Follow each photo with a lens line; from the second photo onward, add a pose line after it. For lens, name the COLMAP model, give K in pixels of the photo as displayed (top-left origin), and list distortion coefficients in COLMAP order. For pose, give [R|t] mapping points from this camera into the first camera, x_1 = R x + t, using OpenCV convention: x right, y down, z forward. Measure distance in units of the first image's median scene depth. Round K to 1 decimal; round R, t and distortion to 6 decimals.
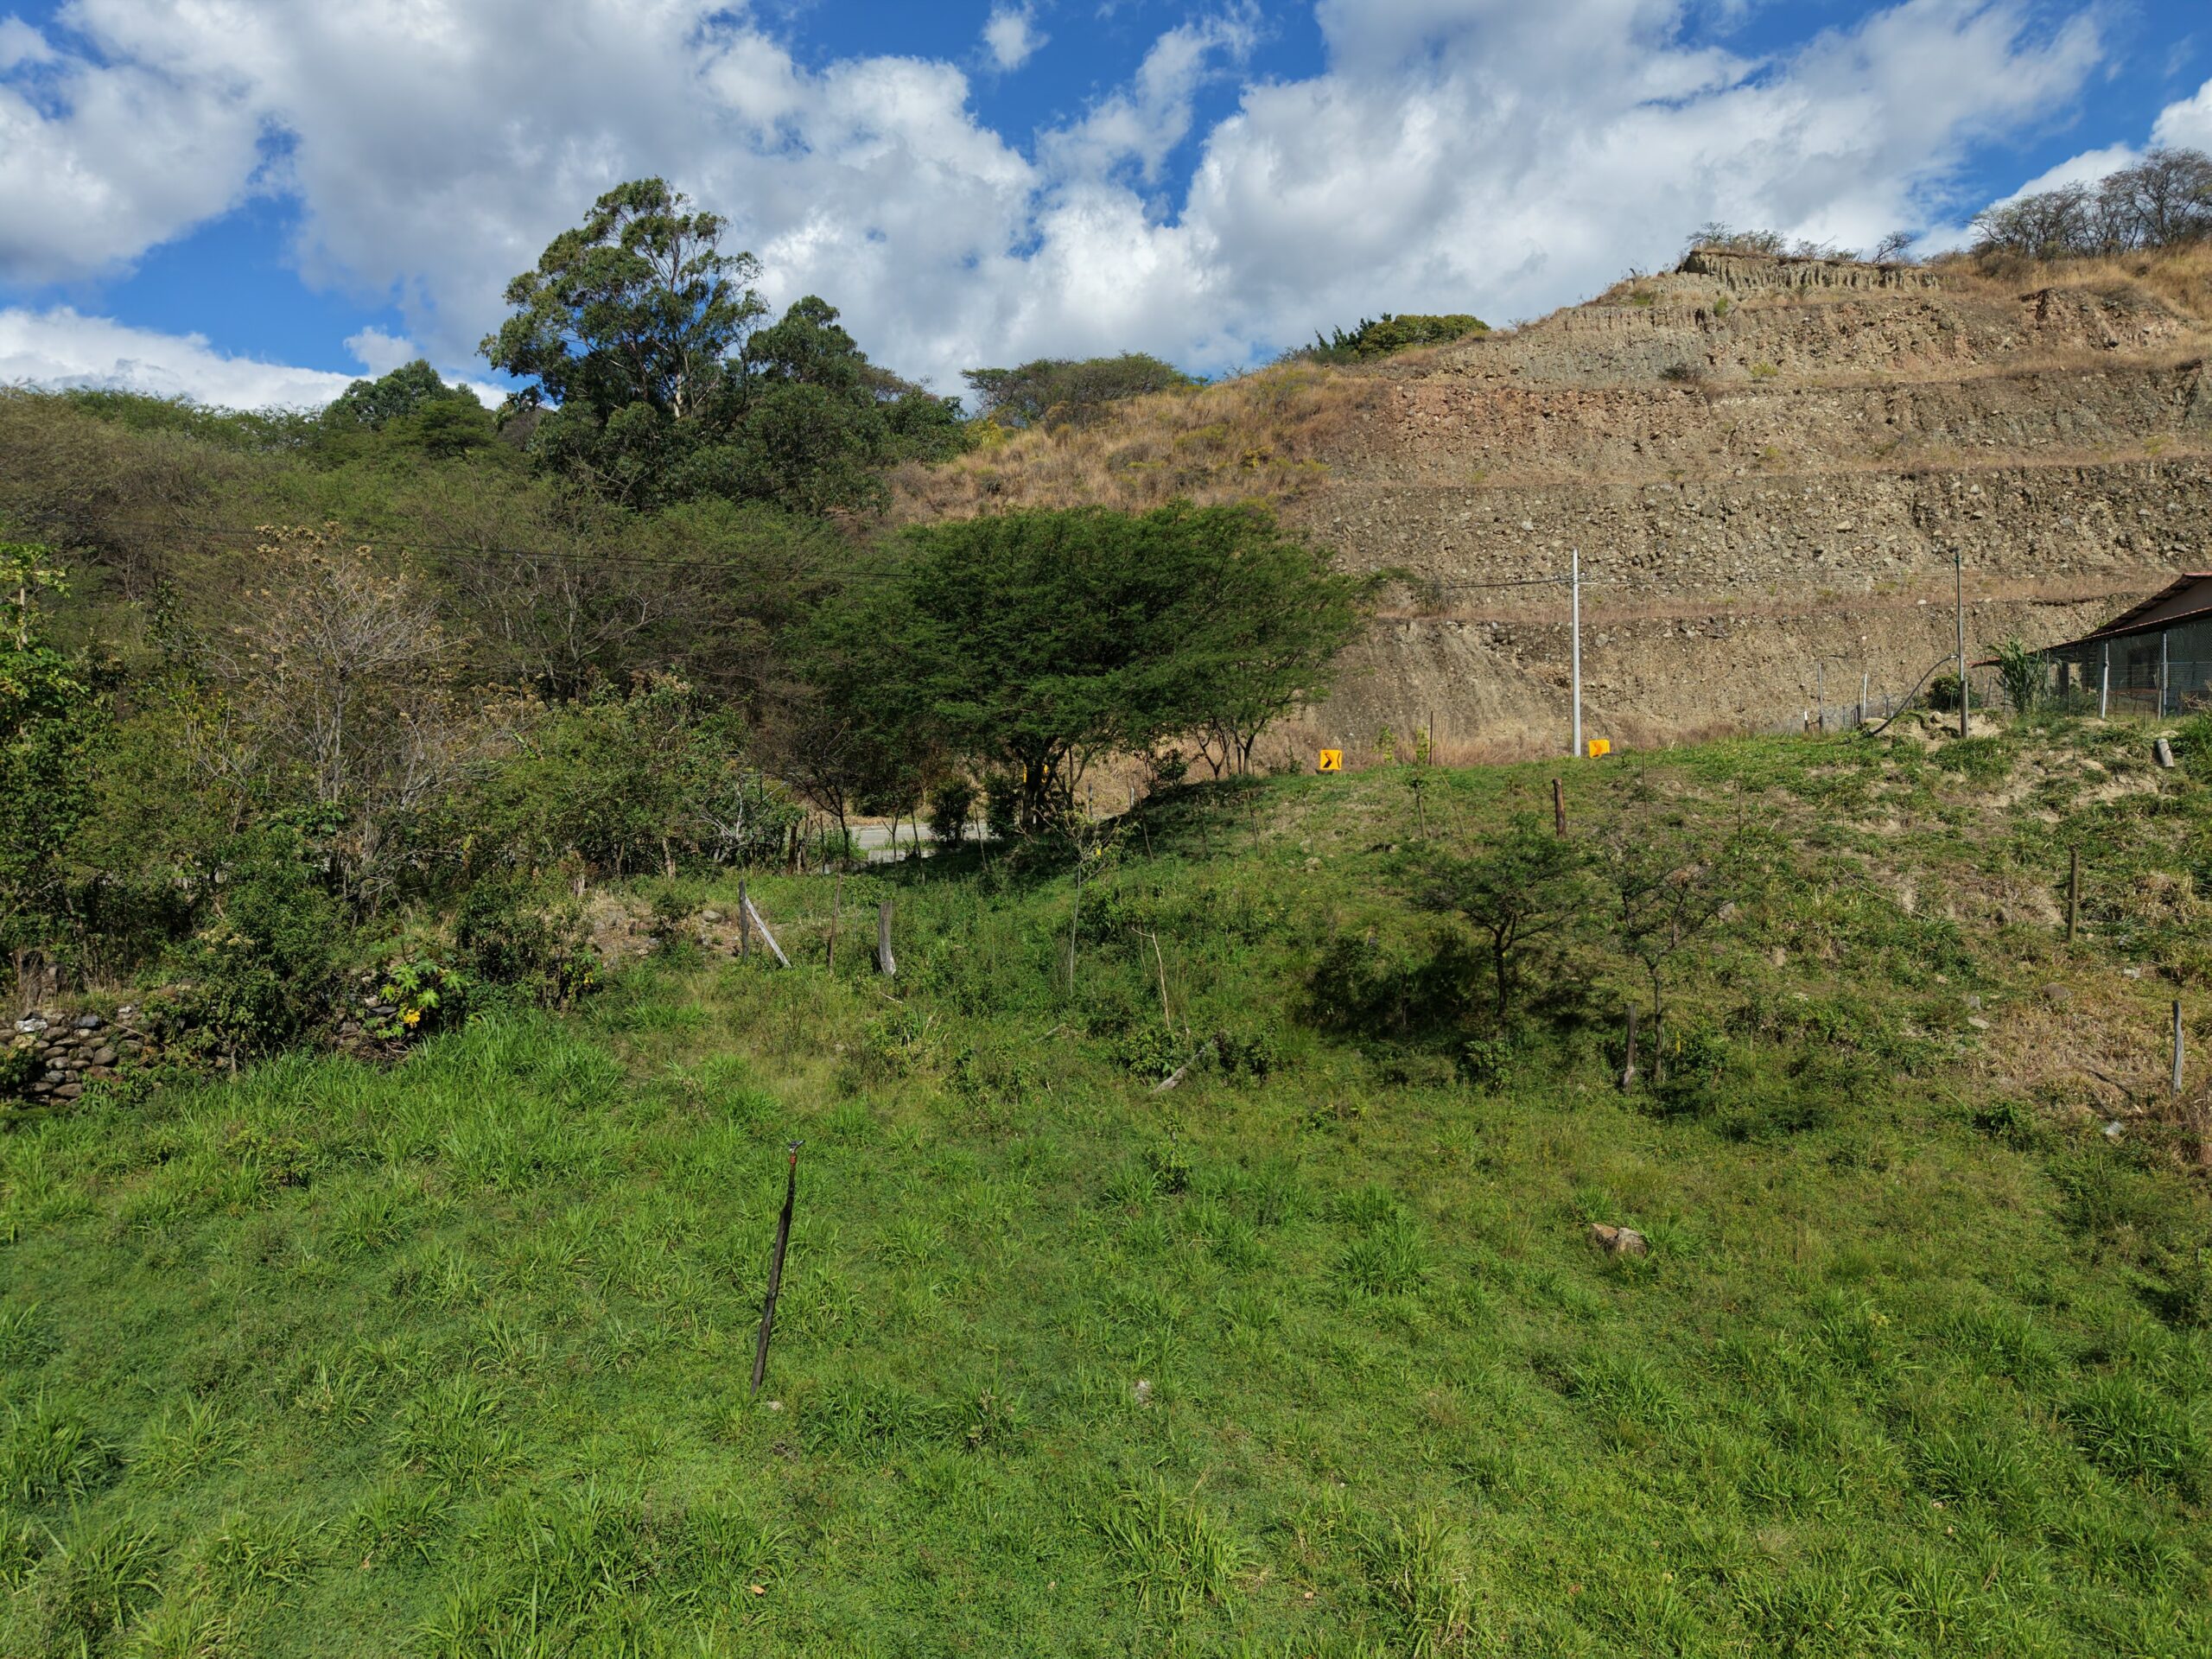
lens RADIAL K [[1458.7, 0, 1113.6], [0, 1458.7, 840.1], [0, 0, 1]] dist [0.030755, -0.021622]
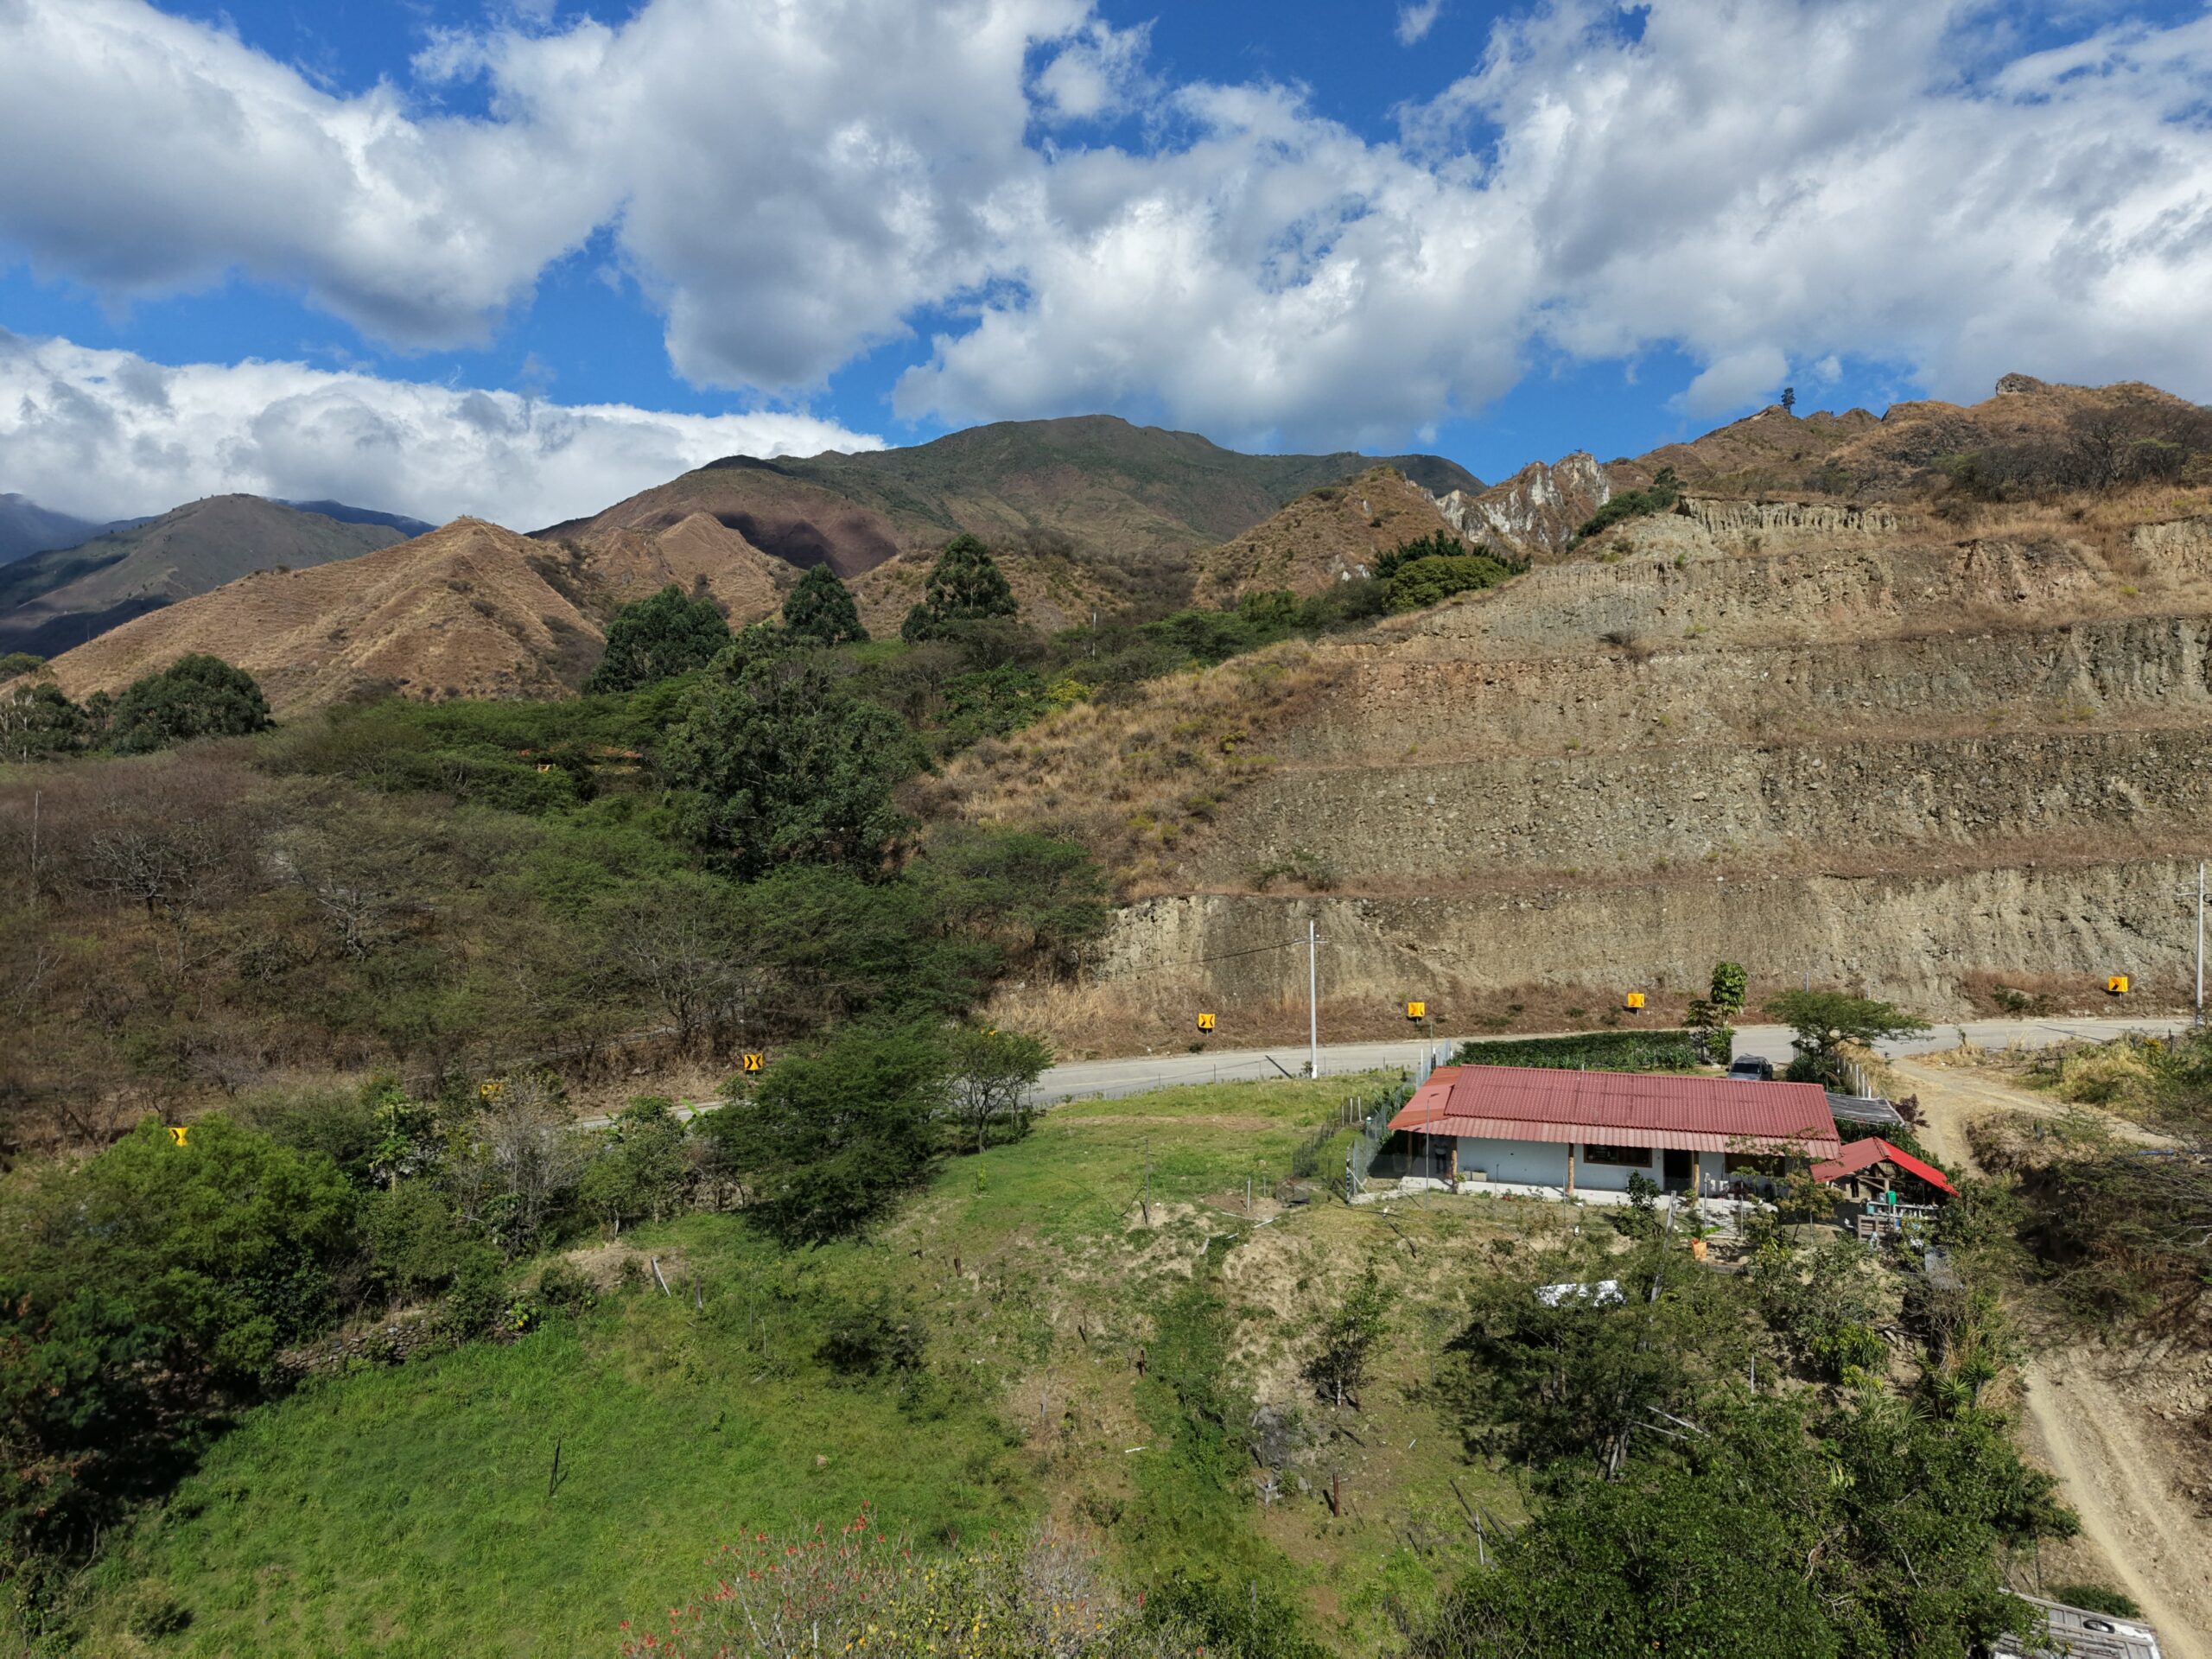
lens RADIAL K [[1458.7, 0, 1113.6], [0, 1458.7, 840.1], [0, 0, 1]] dist [0.030755, -0.021622]
pose [[0.982897, 0.006788, -0.184032, 0.234742], [-0.007718, 0.999961, -0.004336, -0.164908], [0.183995, 0.005682, 0.982911, -0.316042]]
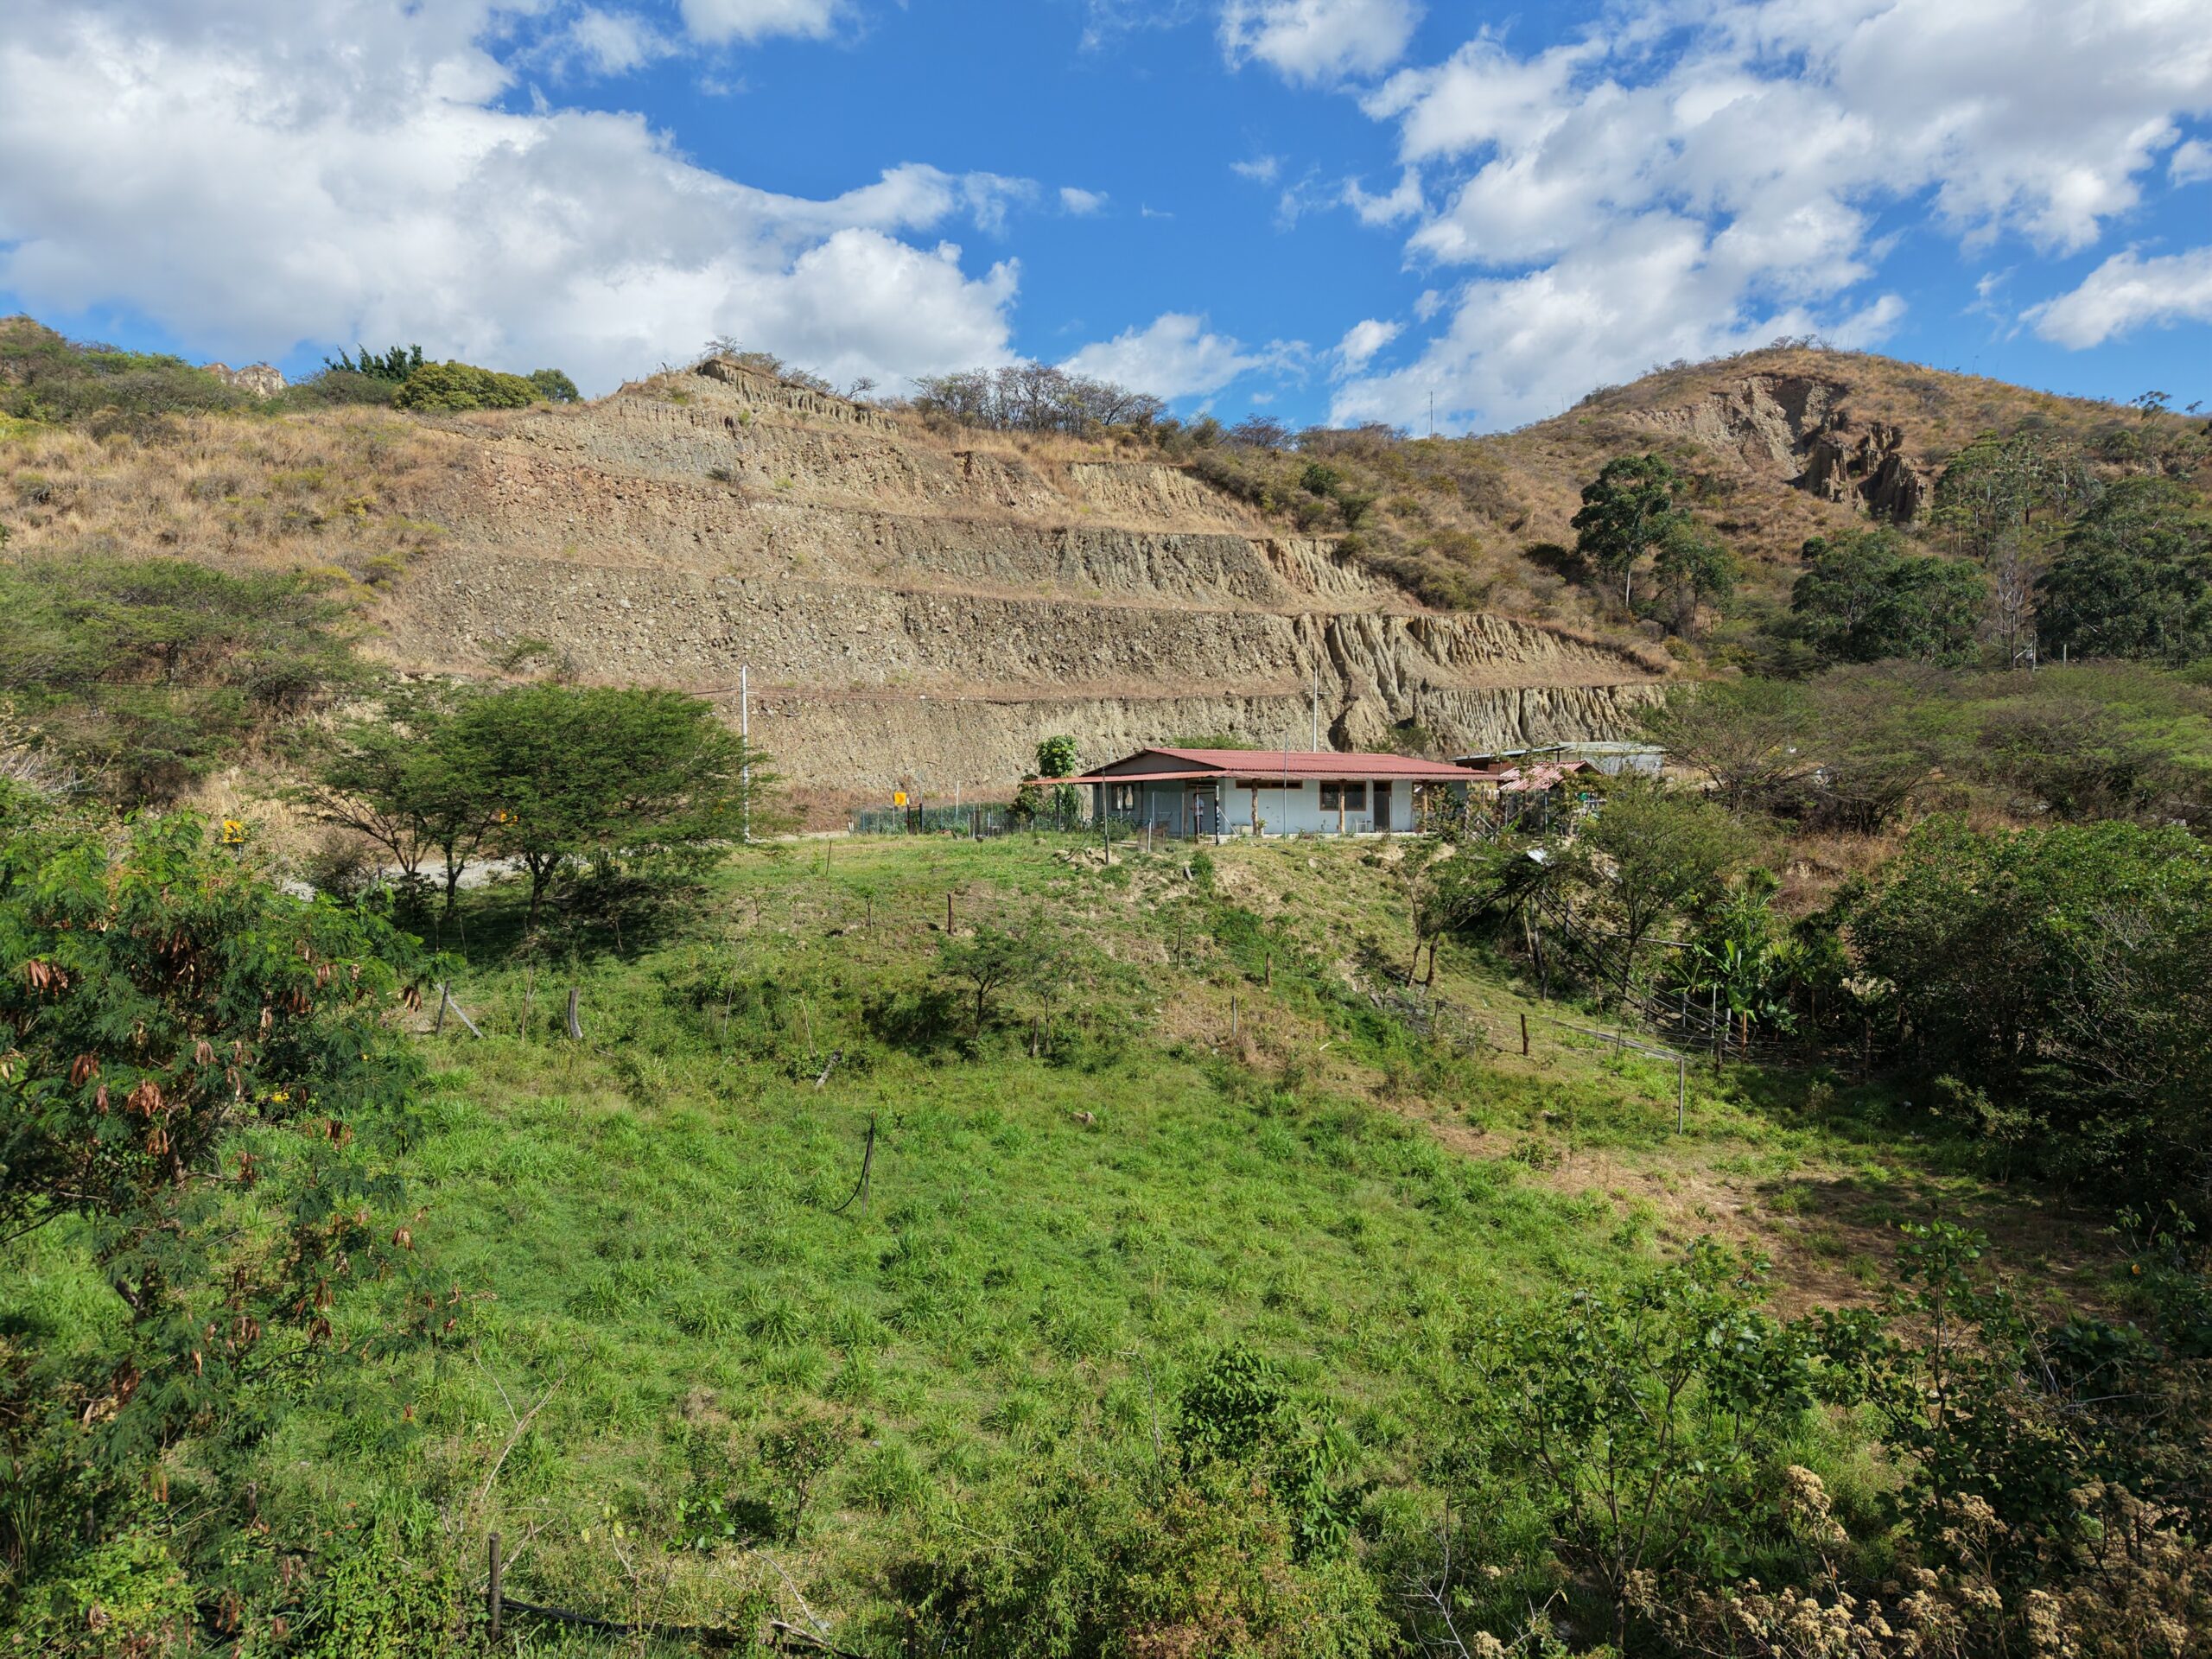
lens RADIAL K [[1475.1, 0, 1106.0], [0, 1475.1, 829.5], [0, 0, 1]] dist [0.033033, -0.075853]
pose [[0.763841, 0.003141, 0.645396, -0.170593], [0.004200, 0.999943, -0.009838, -0.023960], [-0.645390, 0.010225, 0.763784, -0.122434]]
